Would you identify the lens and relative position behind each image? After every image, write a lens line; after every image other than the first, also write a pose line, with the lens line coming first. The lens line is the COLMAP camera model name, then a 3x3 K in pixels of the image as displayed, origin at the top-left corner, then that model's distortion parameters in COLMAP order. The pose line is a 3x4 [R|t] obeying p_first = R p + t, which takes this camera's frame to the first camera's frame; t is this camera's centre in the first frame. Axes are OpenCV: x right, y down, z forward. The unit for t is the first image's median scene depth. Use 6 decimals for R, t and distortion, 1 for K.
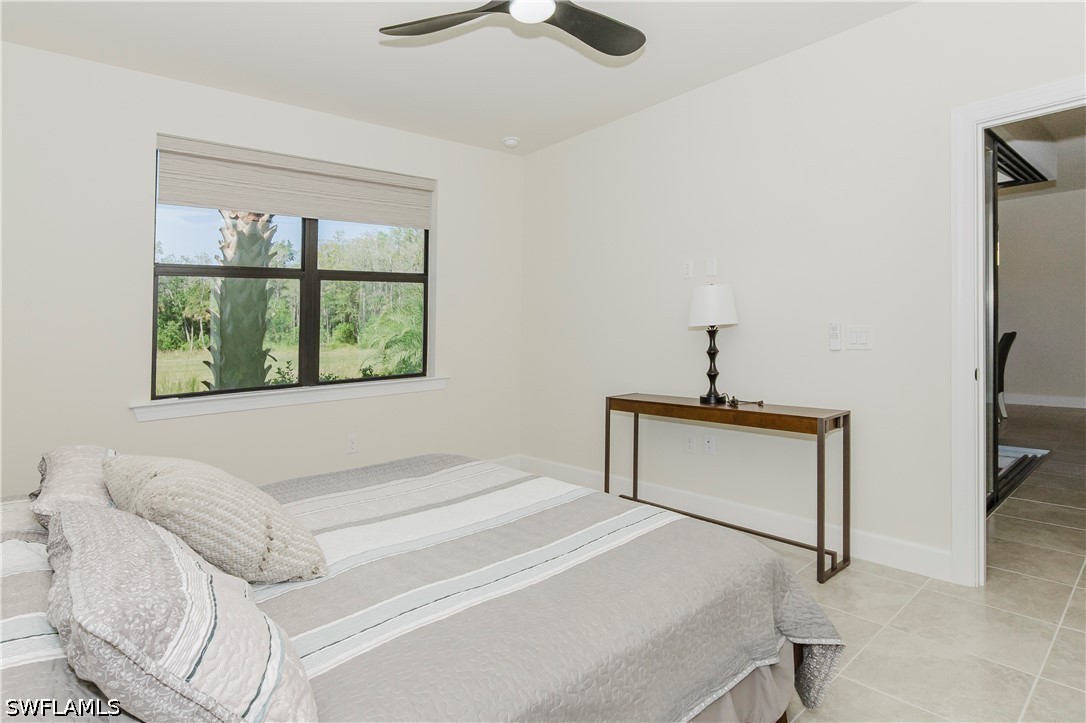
lens RADIAL K [[566.6, 0, 543.8], [0, 566.6, 344.5], [0, 0, 1]] dist [0.000171, 0.000359]
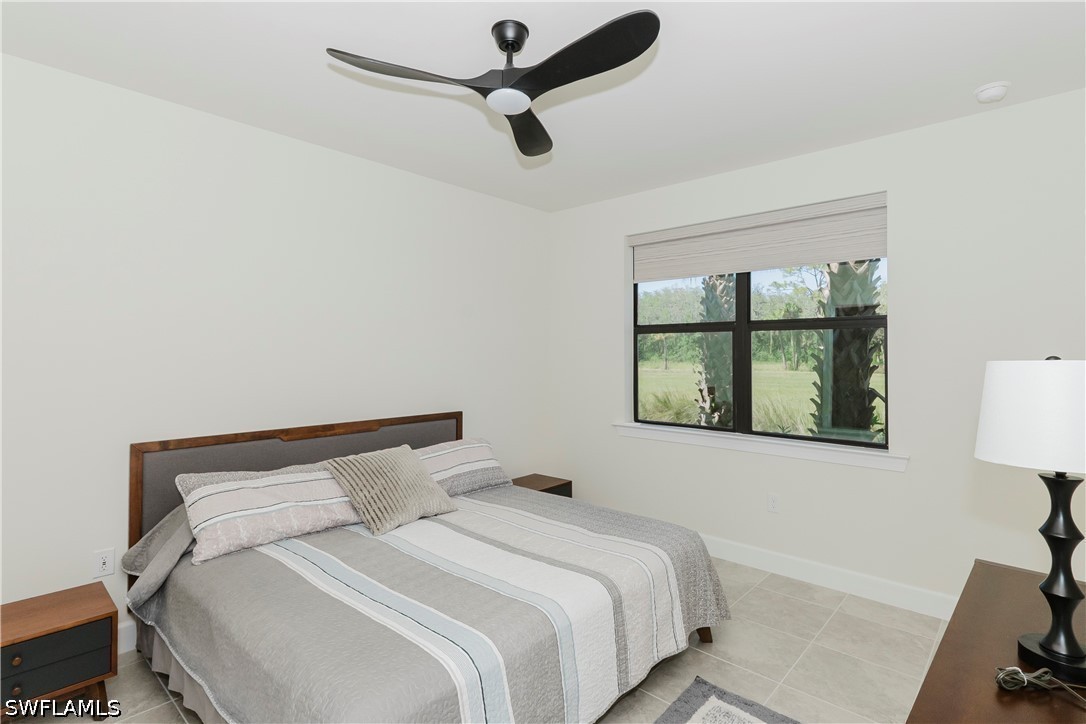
lens RADIAL K [[543.8, 0, 543.0], [0, 543.8, 362.0], [0, 0, 1]] dist [0.001007, 0.000000]
pose [[0.102704, 0.053994, -0.993245, 0.539160], [-0.033037, 0.998160, 0.050845, -0.097686], [0.994163, 0.027591, 0.104298, 0.537844]]
